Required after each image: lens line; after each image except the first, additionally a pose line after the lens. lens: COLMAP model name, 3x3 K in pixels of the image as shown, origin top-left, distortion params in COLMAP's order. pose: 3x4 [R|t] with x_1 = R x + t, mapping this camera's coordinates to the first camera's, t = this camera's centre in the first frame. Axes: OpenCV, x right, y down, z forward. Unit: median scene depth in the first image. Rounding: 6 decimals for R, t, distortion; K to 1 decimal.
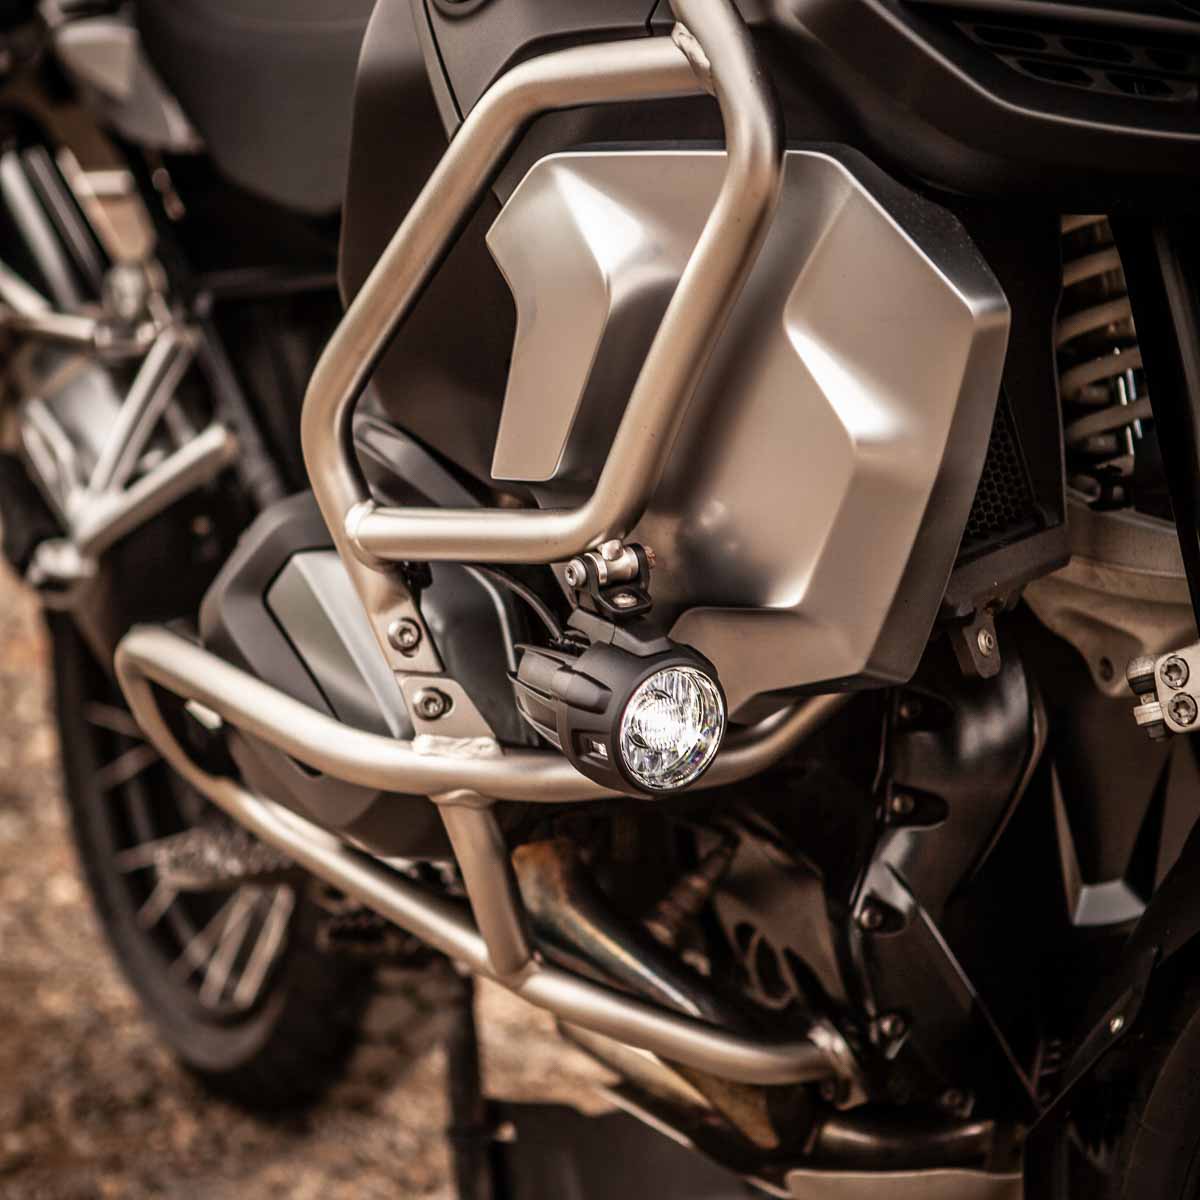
lens RADIAL K [[3202.2, 0, 580.6], [0, 3202.2, 600.6], [0, 0, 1]] dist [0.345078, -0.461108]
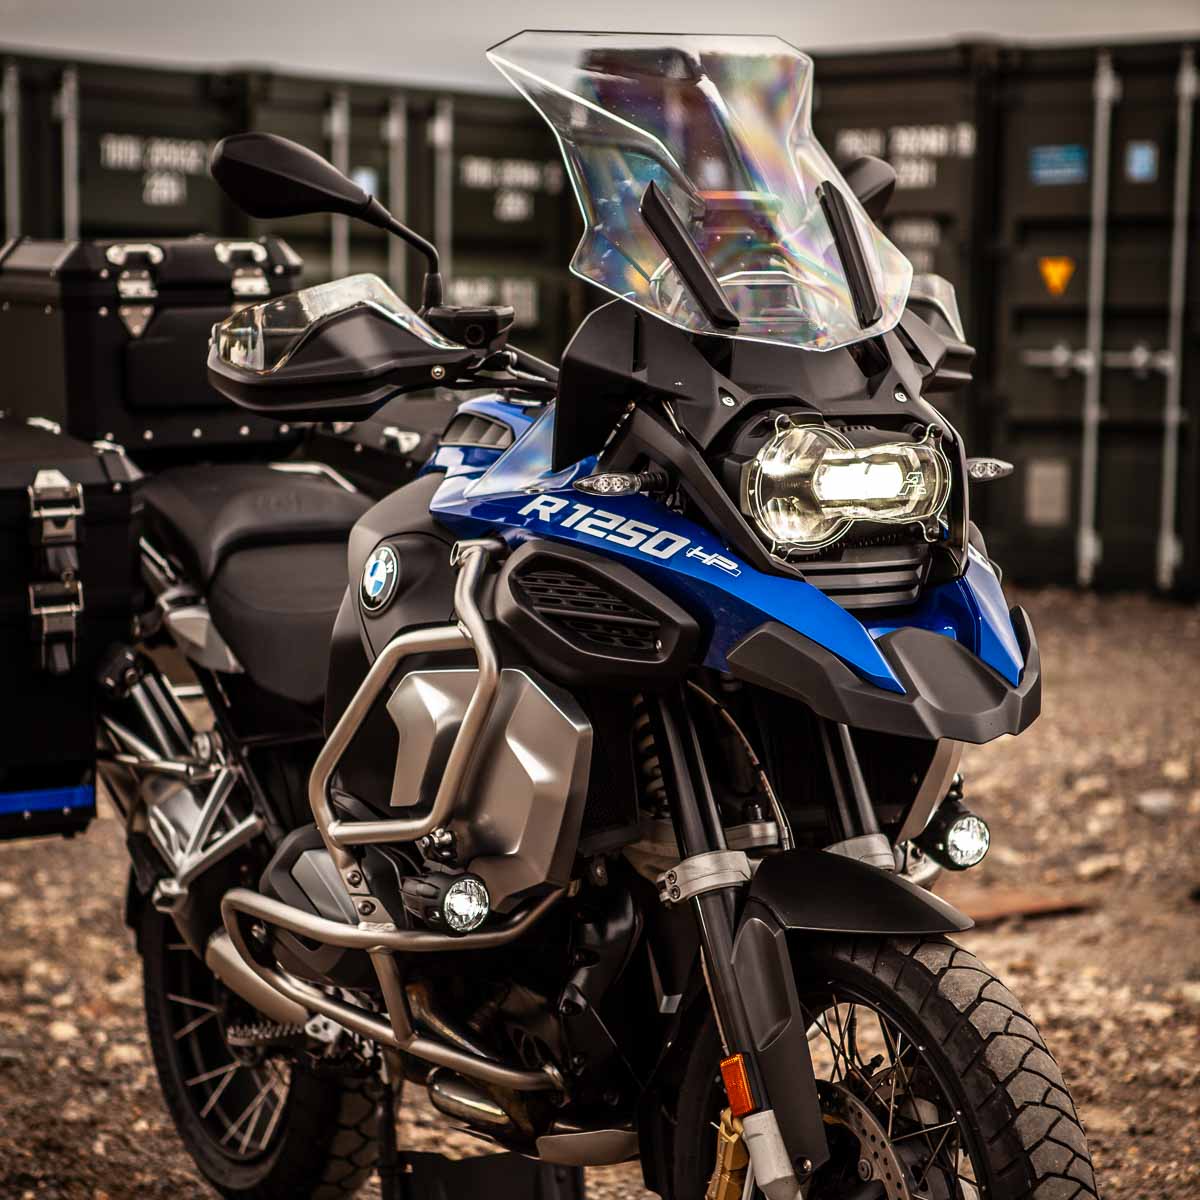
lens RADIAL K [[4262.8, 0, 600.0], [0, 4262.8, 600.0], [0, 0, 1]] dist [0.259001, 1.670246]
pose [[0.999706, -0.022282, 0.009537, 0.098618], [0.023450, 0.988697, -0.148083, 0.276471], [-0.006130, 0.148263, 0.988929, -2.103844]]
